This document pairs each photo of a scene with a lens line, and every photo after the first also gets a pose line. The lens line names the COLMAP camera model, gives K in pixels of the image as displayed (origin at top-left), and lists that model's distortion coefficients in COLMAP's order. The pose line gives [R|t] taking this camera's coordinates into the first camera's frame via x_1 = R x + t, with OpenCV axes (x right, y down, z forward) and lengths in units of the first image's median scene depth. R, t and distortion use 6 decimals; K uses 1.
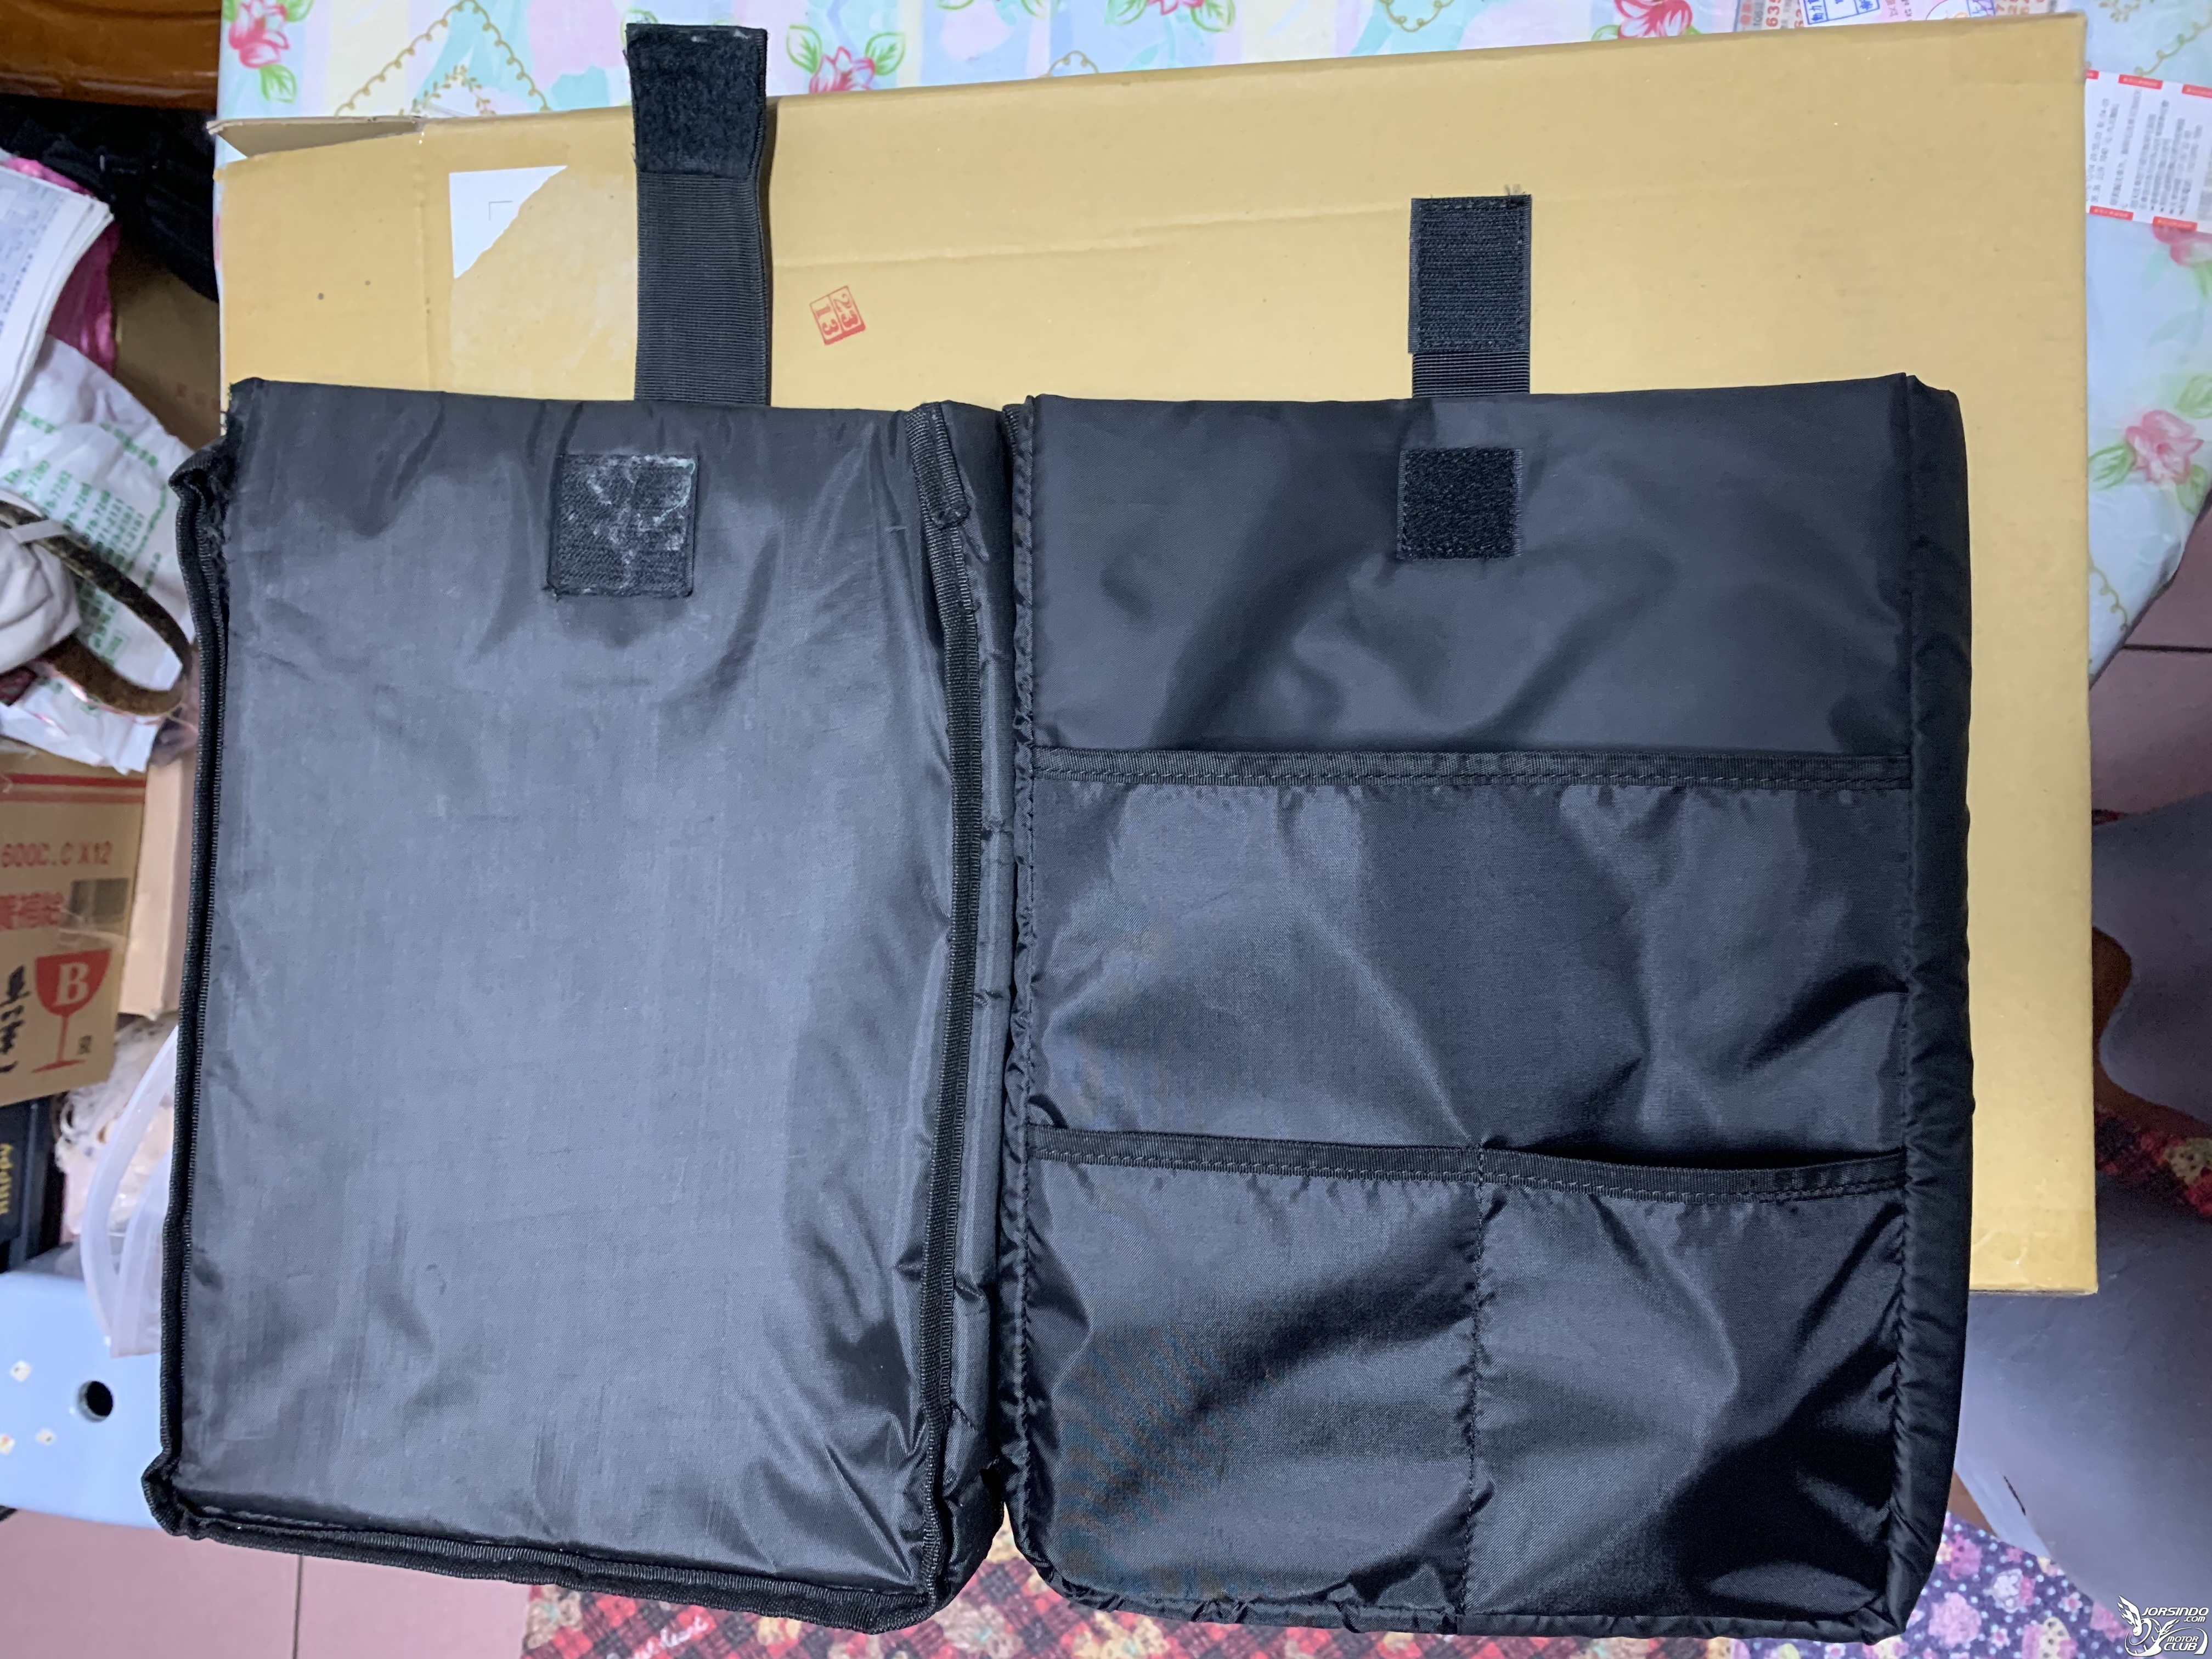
lens RADIAL K [[1688.6, 0, 1106.0], [0, 1688.6, 829.5], [0, 0, 1]] dist [0.060733, -0.035741]
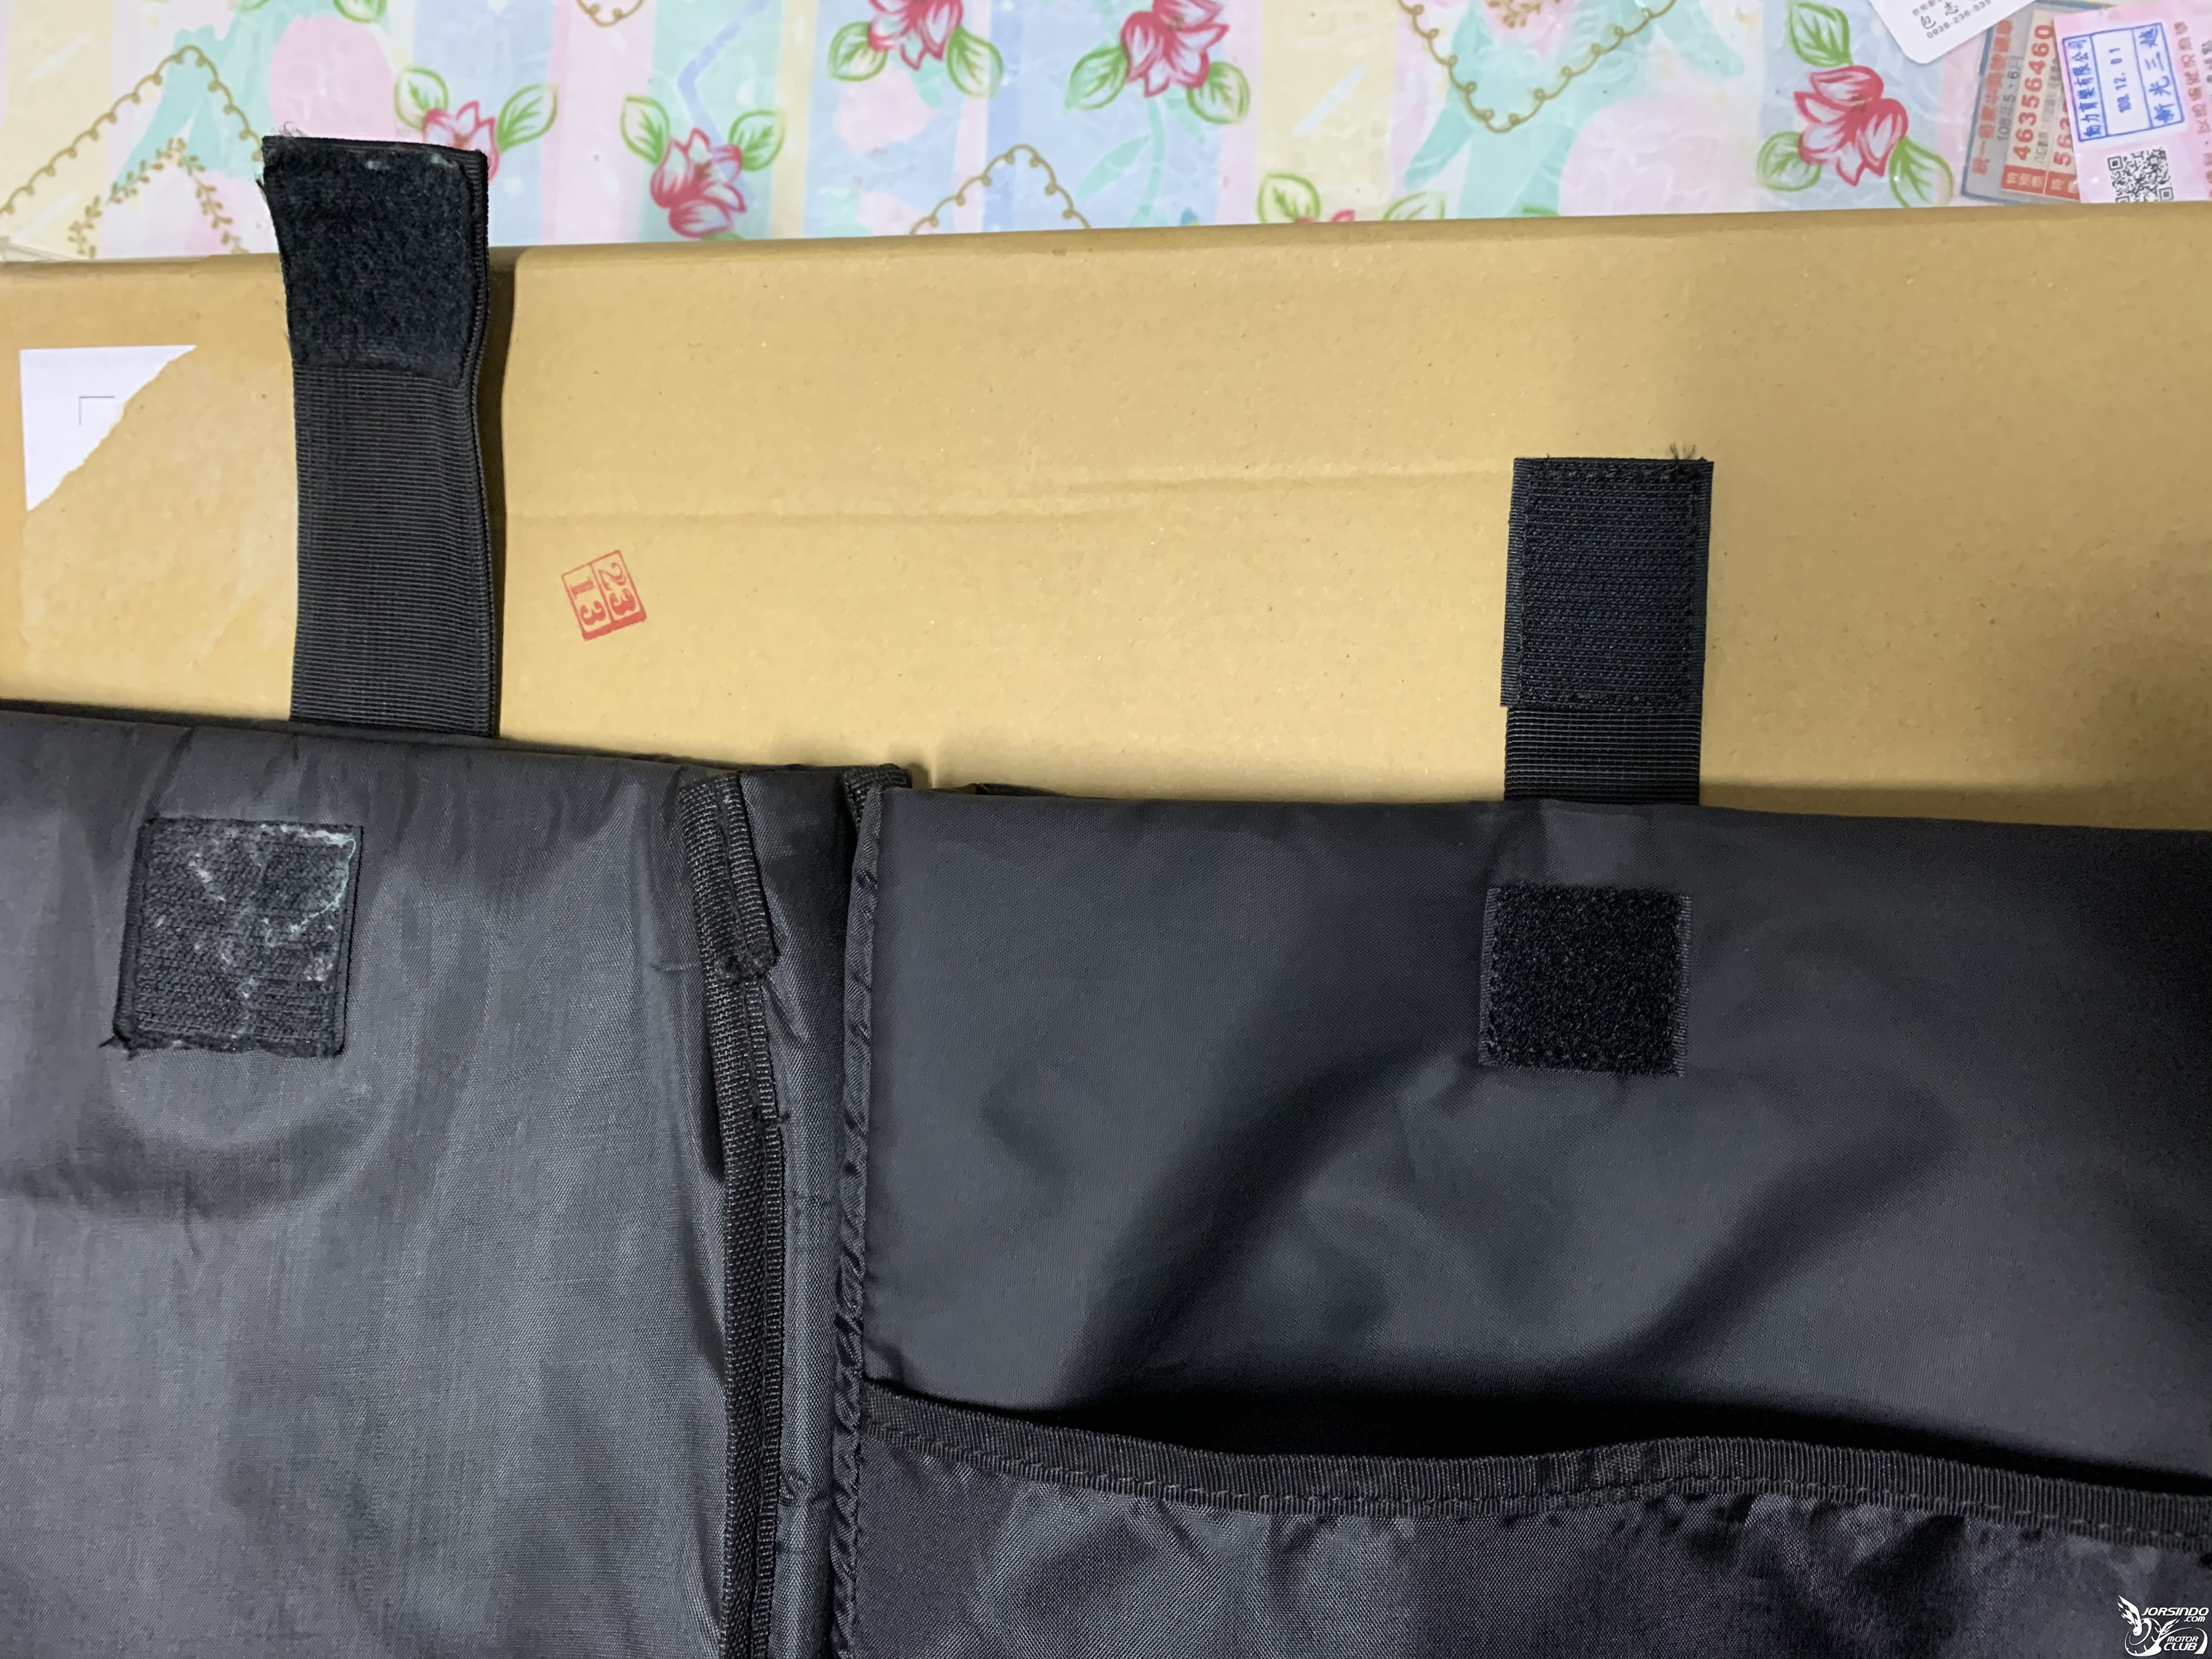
lens RADIAL K [[1662.2, 0, 1117.3], [0, 1662.2, 834.0], [0, 0, 1]] dist [0.044276, -0.029387]
pose [[0.999651, 0.025566, -0.006651, 0.041388], [-0.025414, 0.999434, 0.022029, -0.232908], [0.007210, -0.021852, 0.999735, 0.374787]]
